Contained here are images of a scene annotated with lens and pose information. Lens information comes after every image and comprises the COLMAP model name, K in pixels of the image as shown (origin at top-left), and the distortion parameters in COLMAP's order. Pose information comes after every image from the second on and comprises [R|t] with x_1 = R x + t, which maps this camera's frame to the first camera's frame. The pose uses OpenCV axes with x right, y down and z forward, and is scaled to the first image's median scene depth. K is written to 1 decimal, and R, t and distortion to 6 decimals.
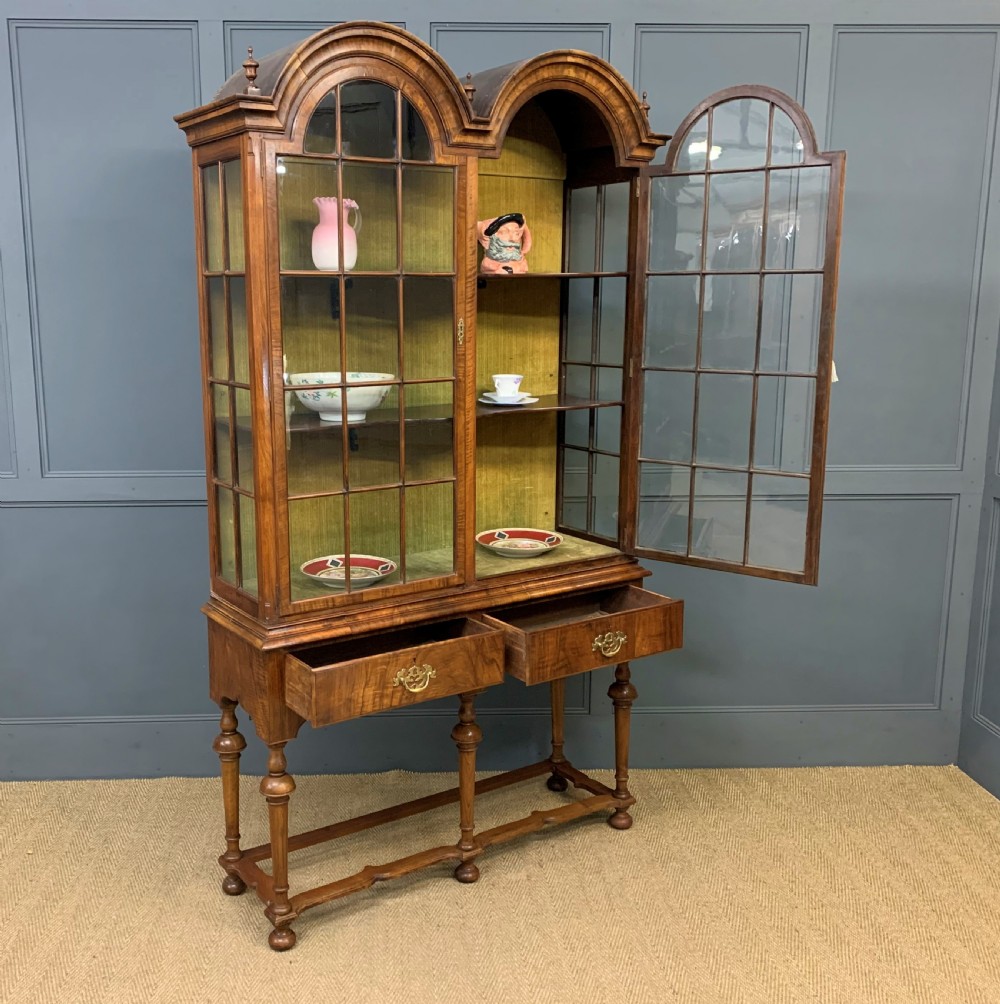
lens RADIAL K [[1084.8, 0, 420.9], [0, 1084.8, 496.3], [0, 0, 1]] dist [0.055151, 0.000000]
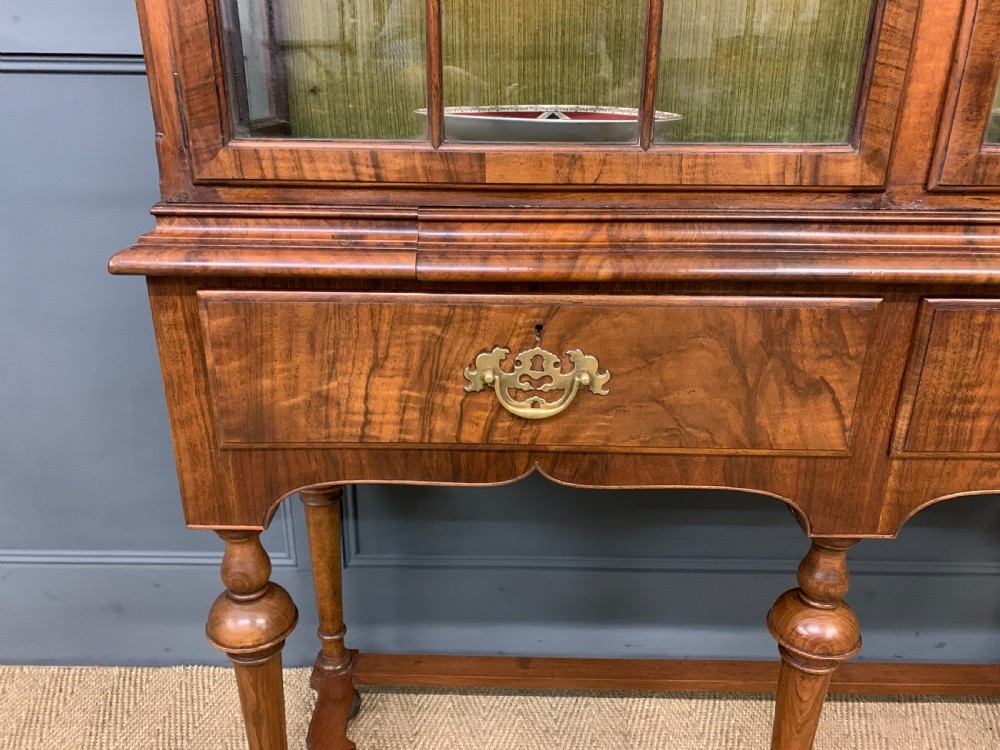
lens RADIAL K [[768.9, 0, 495.0], [0, 768.9, 374.4], [0, 0, 1]] dist [0.065657, -0.101560]
pose [[0.838483, 0.214194, -0.501066, 0.070224], [-0.114075, 0.968130, 0.222959, 0.097335], [0.532853, -0.129789, 0.836195, 0.784718]]
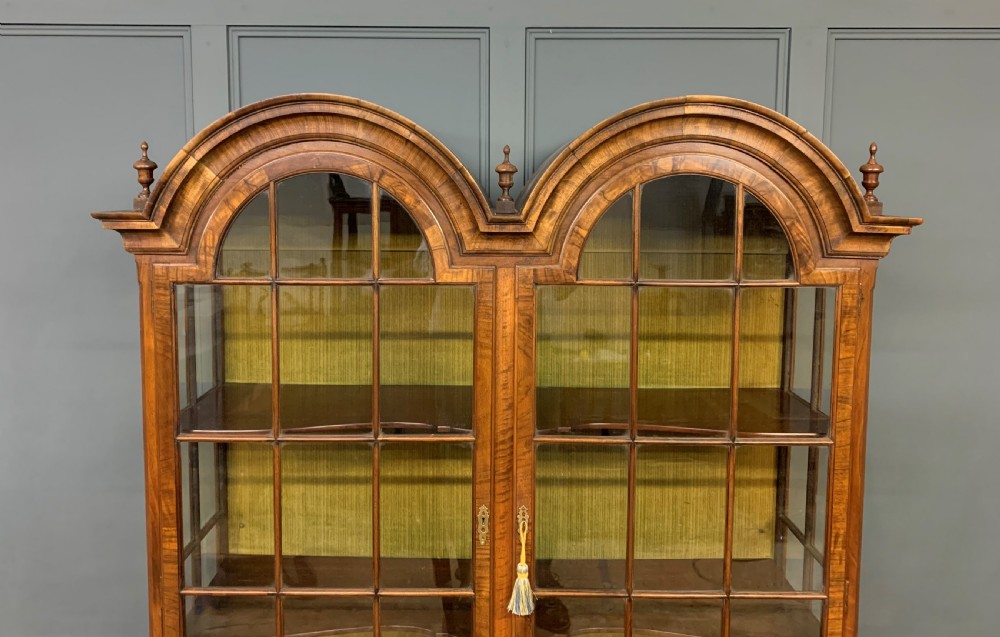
lens RADIAL K [[805.5, 0, 491.2], [0, 805.5, 256.5], [0, 0, 1]] dist [0.087655, -0.063133]
pose [[0.842513, 0.069508, -0.534172, 0.283962], [-0.111110, 0.992740, -0.046069, -0.283706], [0.527092, 0.098166, 0.844120, 0.567214]]
